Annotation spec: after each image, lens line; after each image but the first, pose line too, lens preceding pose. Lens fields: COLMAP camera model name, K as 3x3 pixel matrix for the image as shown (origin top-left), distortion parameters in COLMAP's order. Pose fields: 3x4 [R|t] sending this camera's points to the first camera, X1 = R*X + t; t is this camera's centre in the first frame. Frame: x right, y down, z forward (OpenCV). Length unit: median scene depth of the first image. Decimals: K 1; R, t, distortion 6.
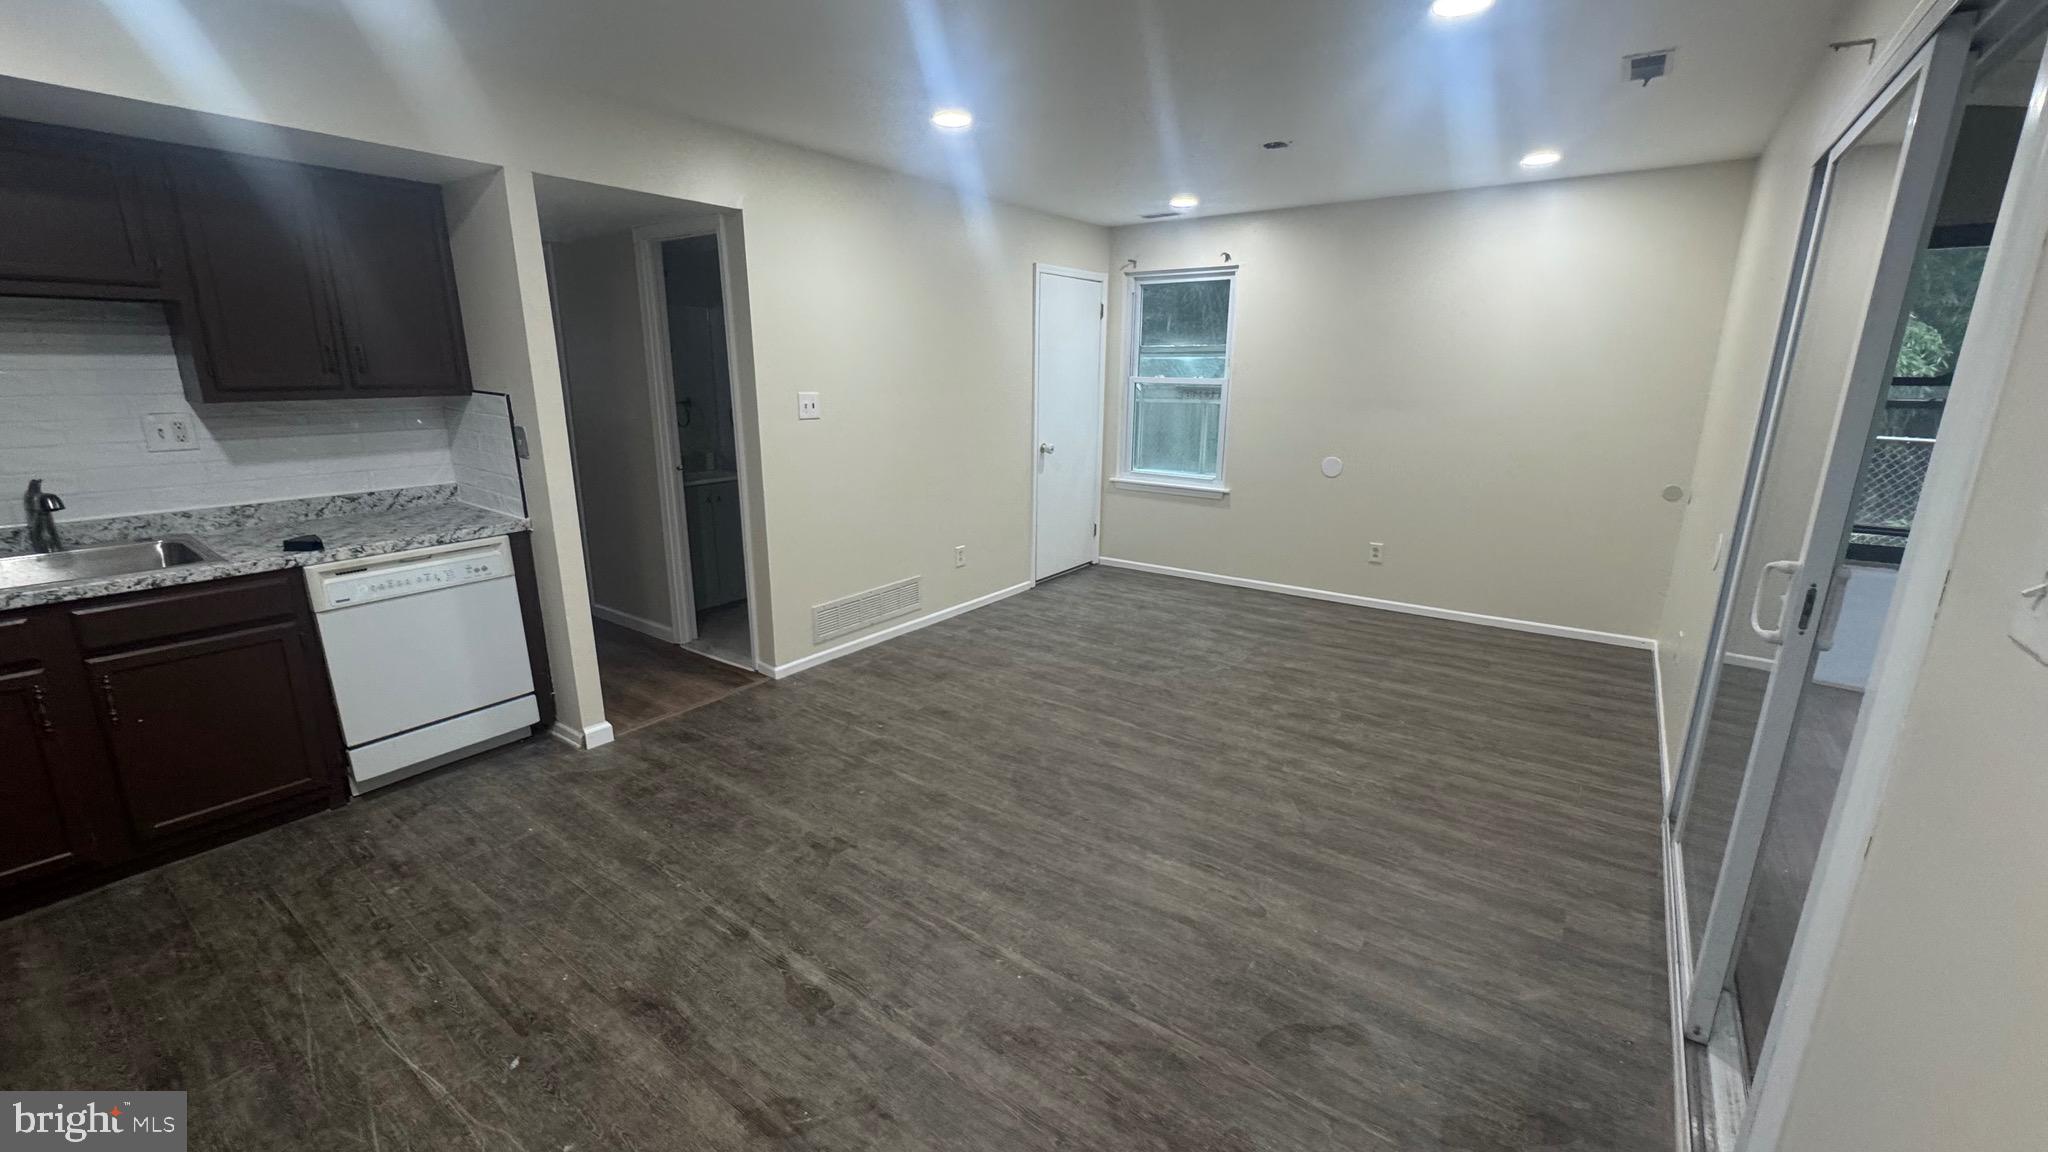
lens RADIAL K [[814.8, 0, 1020.7], [0, 814.8, 580.8], [0, 0, 1]] dist [-0.001272, 0.000226]
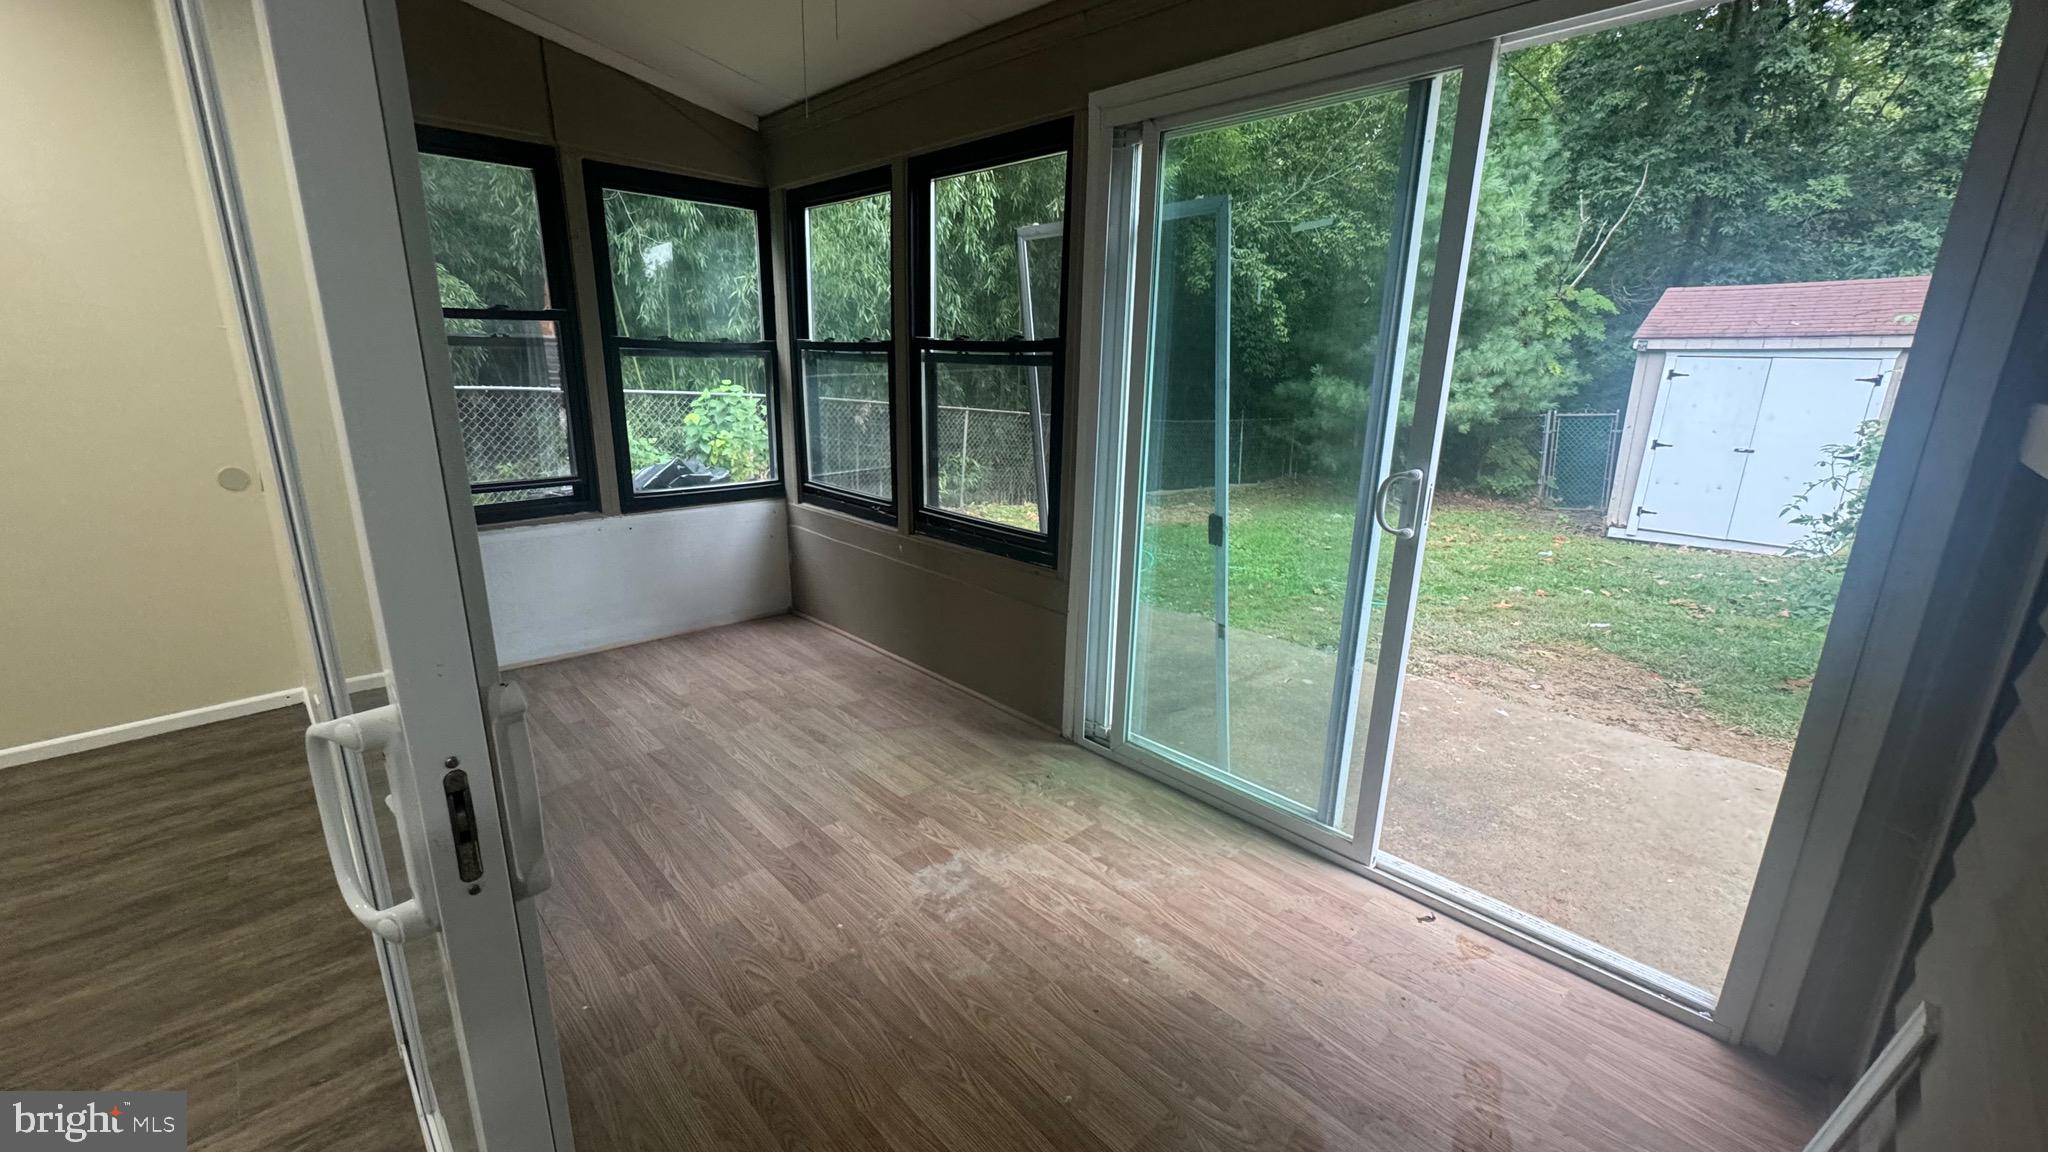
lens RADIAL K [[814.8, 0, 1018.5], [0, 814.8, 572.3], [0, 0, 1]] dist [-0.001272, 0.000226]
pose [[0.177378, -0.260412, 0.949064, 0.355106], [0.227997, 0.948994, 0.217781, -0.043193], [-0.957368, 0.177754, 0.227704, 0.339779]]
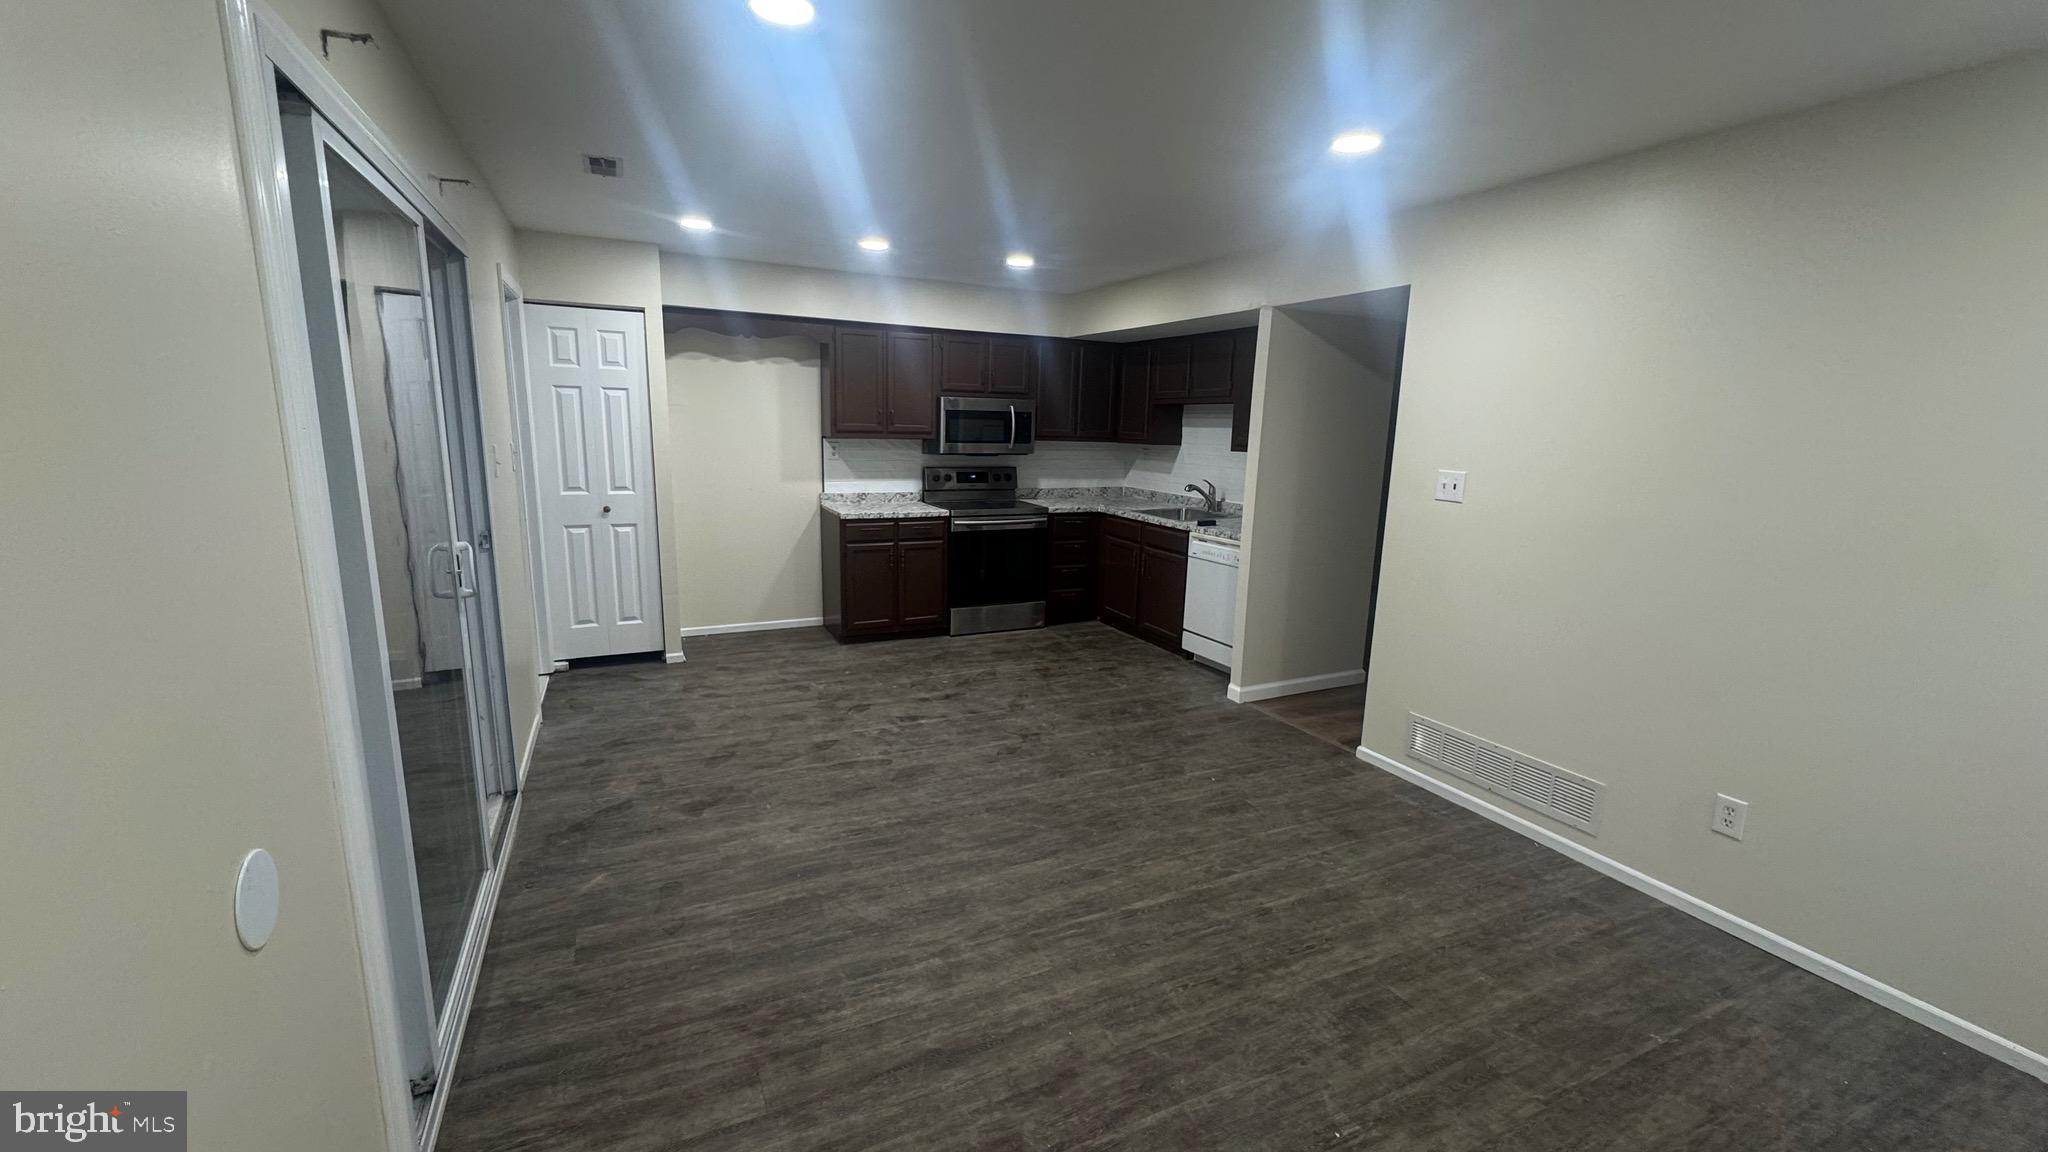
lens RADIAL K [[814.8, 0, 1022.3], [0, 814.8, 572.1], [0, 0, 1]] dist [-0.001272, 0.000226]
pose [[-0.469639, 0.143169, -0.871173, 0.911575], [-0.250957, 0.924410, 0.287206, -0.339338], [0.846439, 0.353510, -0.398210, 1.274335]]
